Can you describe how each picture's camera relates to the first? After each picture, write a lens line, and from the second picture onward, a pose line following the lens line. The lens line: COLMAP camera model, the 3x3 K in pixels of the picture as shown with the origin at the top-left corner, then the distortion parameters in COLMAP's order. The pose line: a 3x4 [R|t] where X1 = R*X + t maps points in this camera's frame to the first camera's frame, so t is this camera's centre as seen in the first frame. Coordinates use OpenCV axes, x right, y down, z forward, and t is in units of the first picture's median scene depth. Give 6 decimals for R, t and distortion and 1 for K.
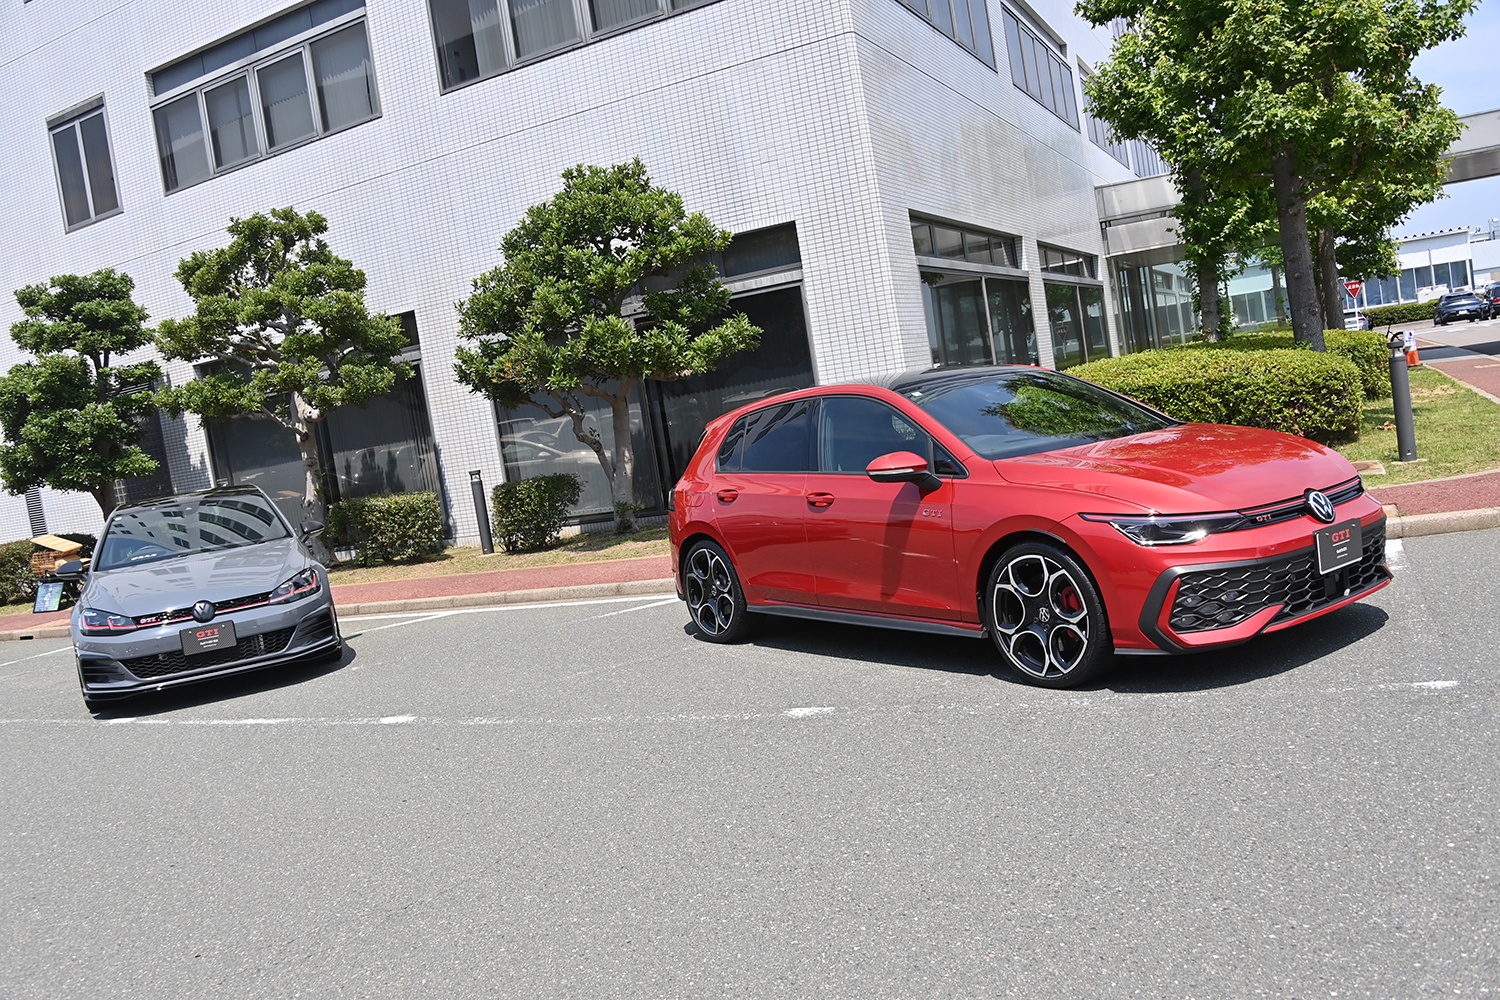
lens RADIAL K [[1205.3, 0, 760.3], [0, 1205.3, 507.6], [0, 0, 1]] dist [-0.111152, 0.017504]
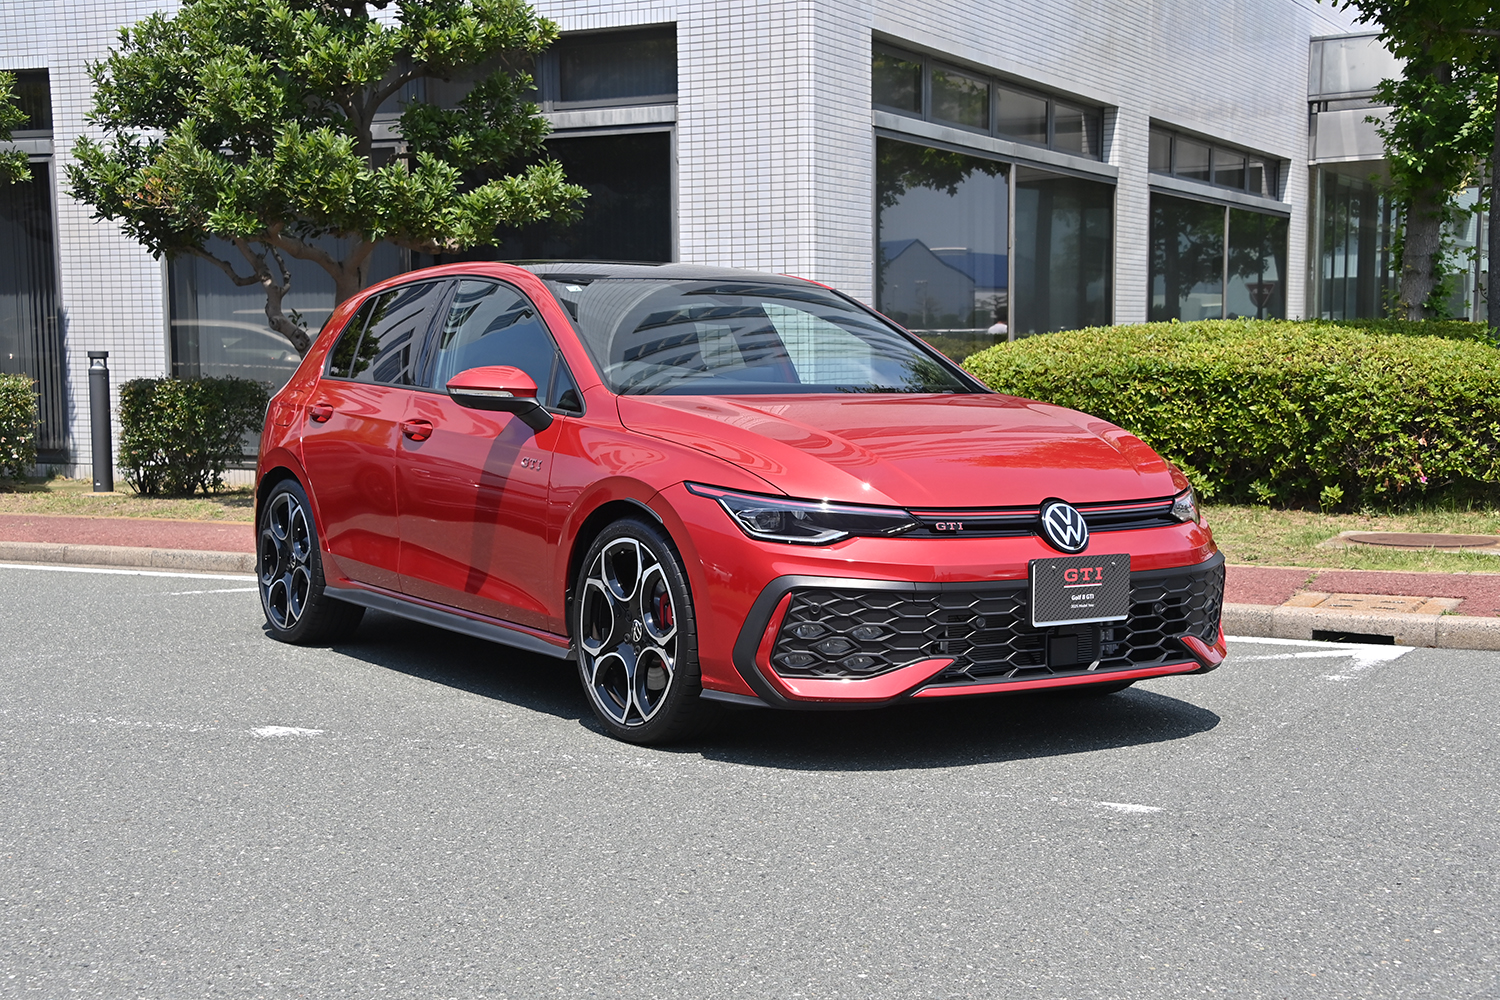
lens RADIAL K [[2049.7, 0, 745.3], [0, 2049.7, 508.6], [0, 0, 1]] dist [0.260527, 0.000000]
pose [[0.988993, 0.146690, -0.019346, 0.132001], [-0.146886, 0.989112, -0.009101, 0.010295], [0.017800, 0.011843, 0.999771, -0.058583]]
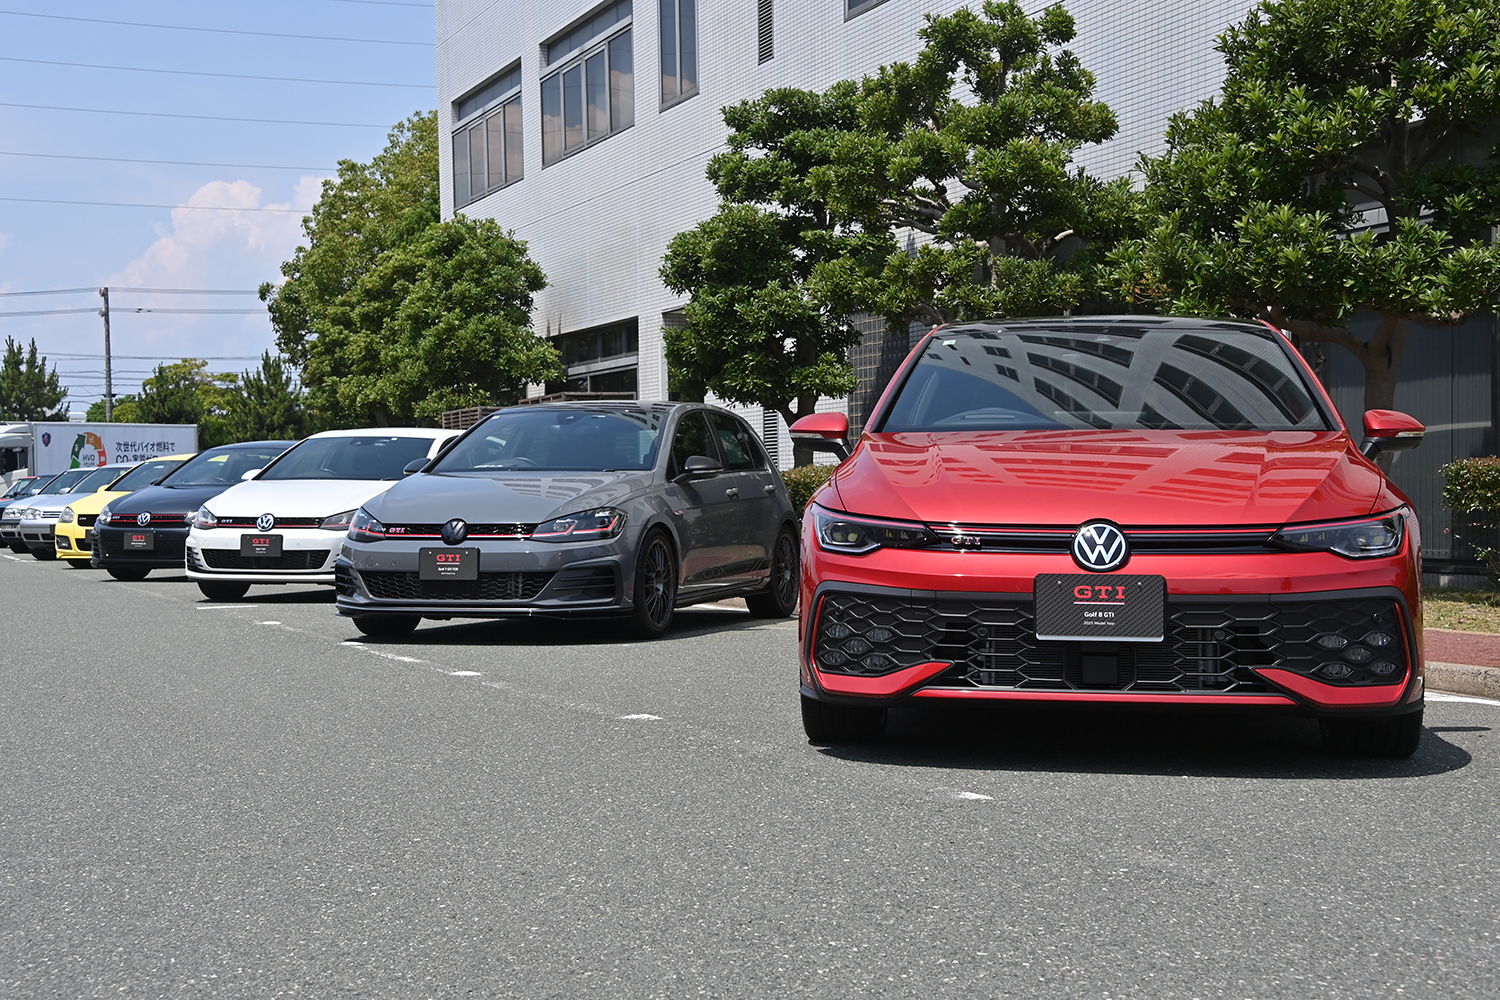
lens RADIAL K [[2417.8, 0, 749.8], [0, 2417.8, 497.3], [0, 0, 1]] dist [0.357268, 0.000000]
pose [[0.717885, 0.143859, -0.681136, 0.517260], [-0.161868, 0.986093, 0.037665, -0.019732], [0.677082, 0.083215, 0.731188, -0.055625]]
